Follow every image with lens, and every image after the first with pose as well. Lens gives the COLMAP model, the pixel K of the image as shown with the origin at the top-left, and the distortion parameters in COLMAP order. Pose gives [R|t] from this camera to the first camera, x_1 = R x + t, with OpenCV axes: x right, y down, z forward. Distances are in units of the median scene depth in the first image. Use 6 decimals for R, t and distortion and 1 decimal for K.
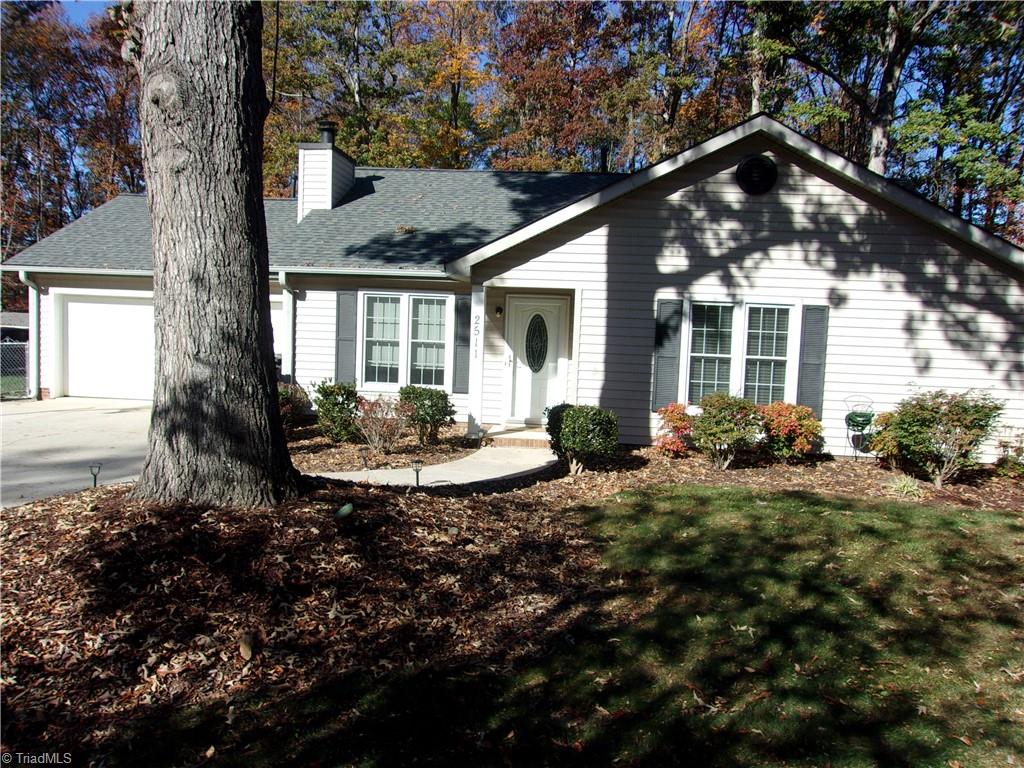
lens RADIAL K [[803.7, 0, 506.0], [0, 803.7, 384.7], [0, 0, 1]] dist [-0.009692, 0.031967]
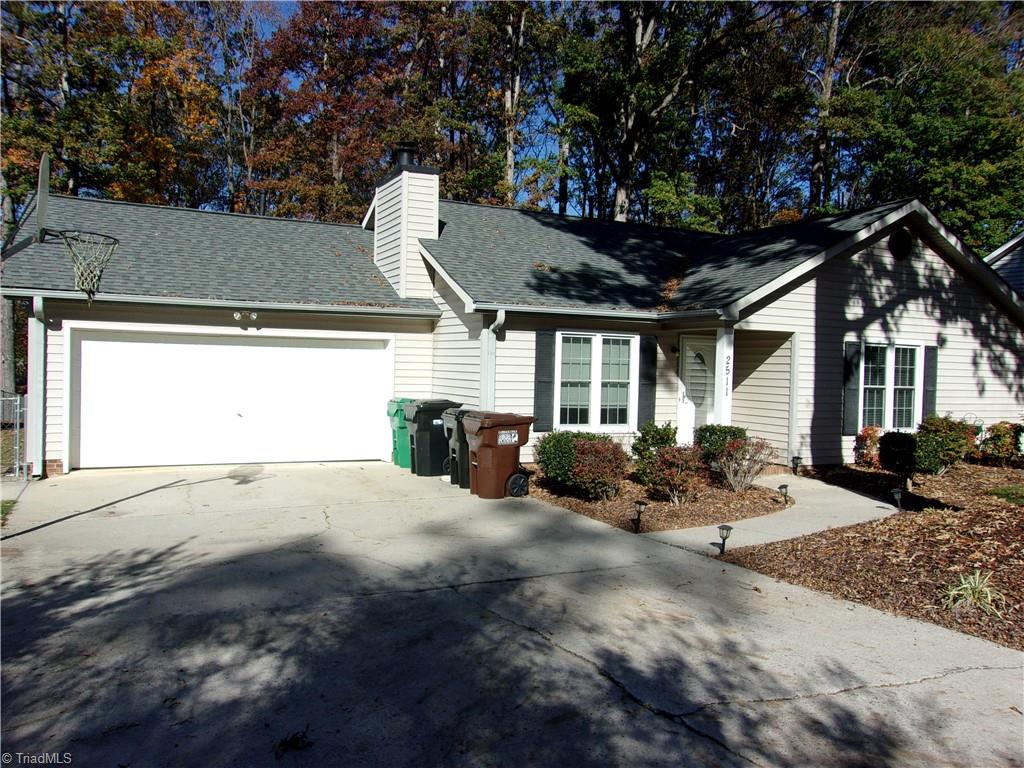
lens RADIAL K [[803.7, 0, 505.0], [0, 803.7, 385.7], [0, 0, 1]] dist [-0.009692, 0.031967]
pose [[0.846311, -0.030994, 0.531787, -0.894839], [0.047755, 0.998701, -0.017793, -0.043903], [-0.530545, 0.040454, 0.846691, 0.260489]]
